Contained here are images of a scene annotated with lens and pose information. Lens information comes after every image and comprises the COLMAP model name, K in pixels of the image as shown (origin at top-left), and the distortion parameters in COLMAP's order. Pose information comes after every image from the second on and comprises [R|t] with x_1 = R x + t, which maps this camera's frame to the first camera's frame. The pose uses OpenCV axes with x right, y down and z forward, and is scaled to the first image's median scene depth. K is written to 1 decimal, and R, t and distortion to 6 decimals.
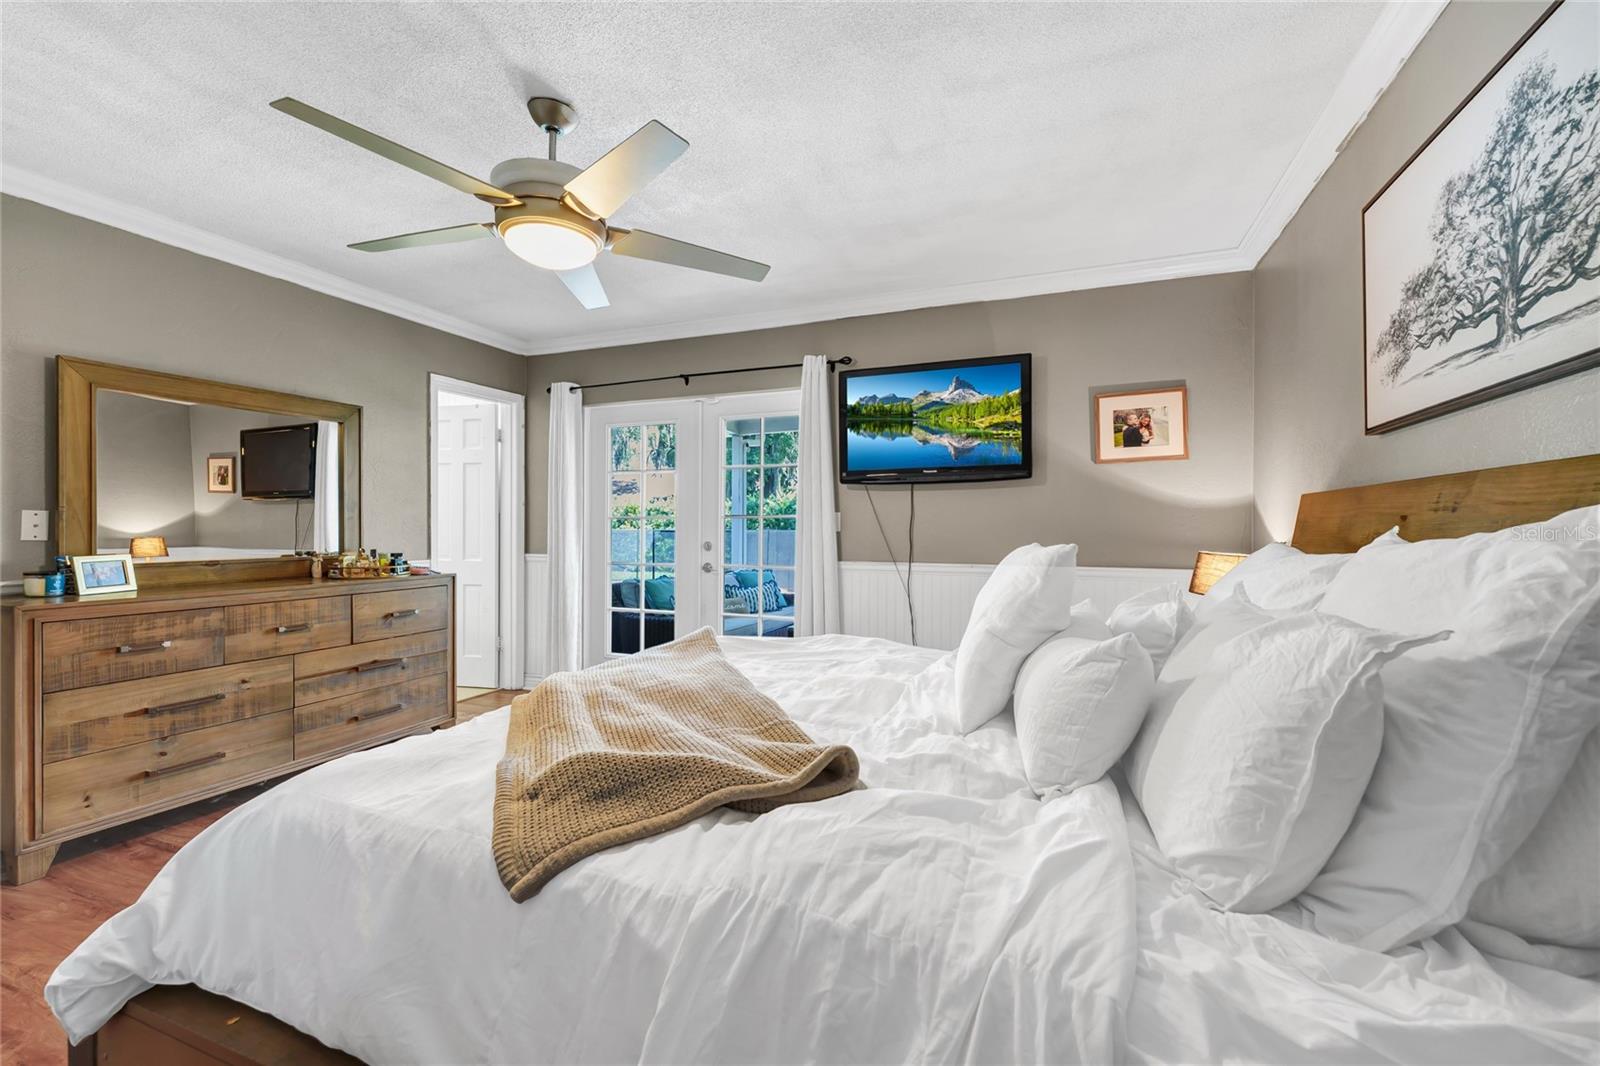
lens RADIAL K [[654.4, 0, 800.0], [0, 654.4, 529.0], [0, 0, 1]] dist [0.003218, -0.001110]
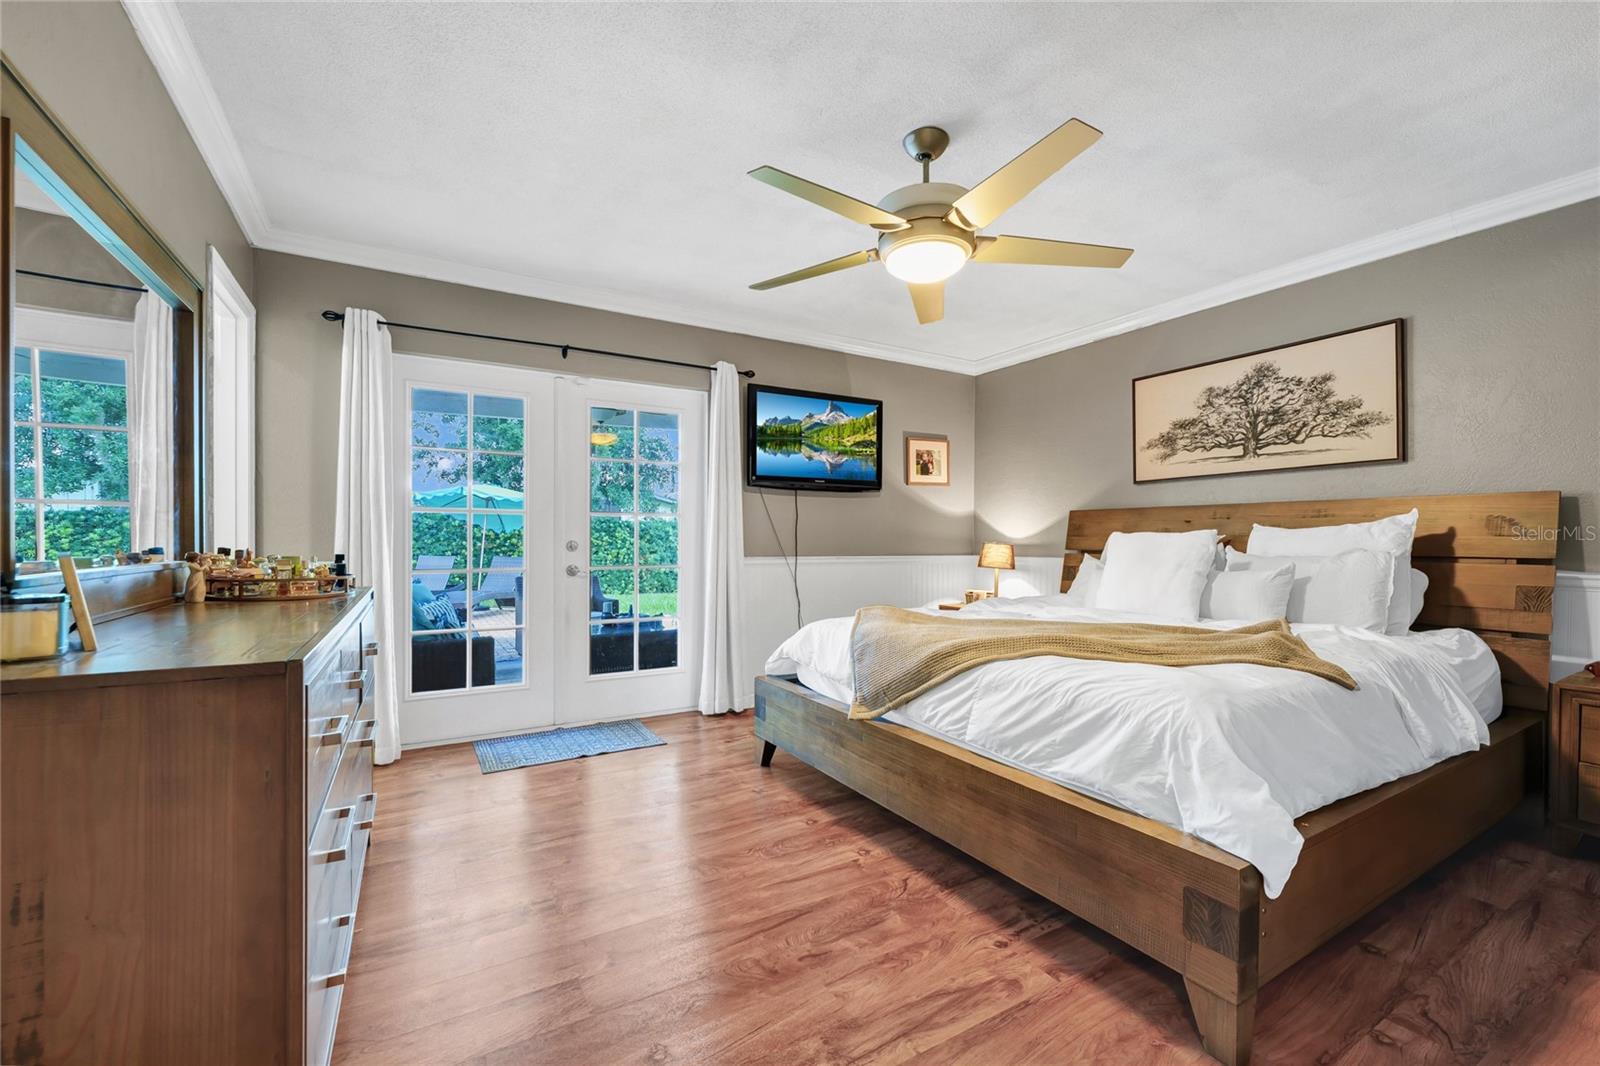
lens RADIAL K [[654.4, 0, 801.9], [0, 654.4, 536.4], [0, 0, 1]] dist [0.003218, -0.001110]
pose [[0.625288, 0.005701, 0.780374, -0.818252], [-0.002168, 0.999982, -0.005568, 0.023220], [-0.780391, 0.001790, 0.625289, 0.277264]]
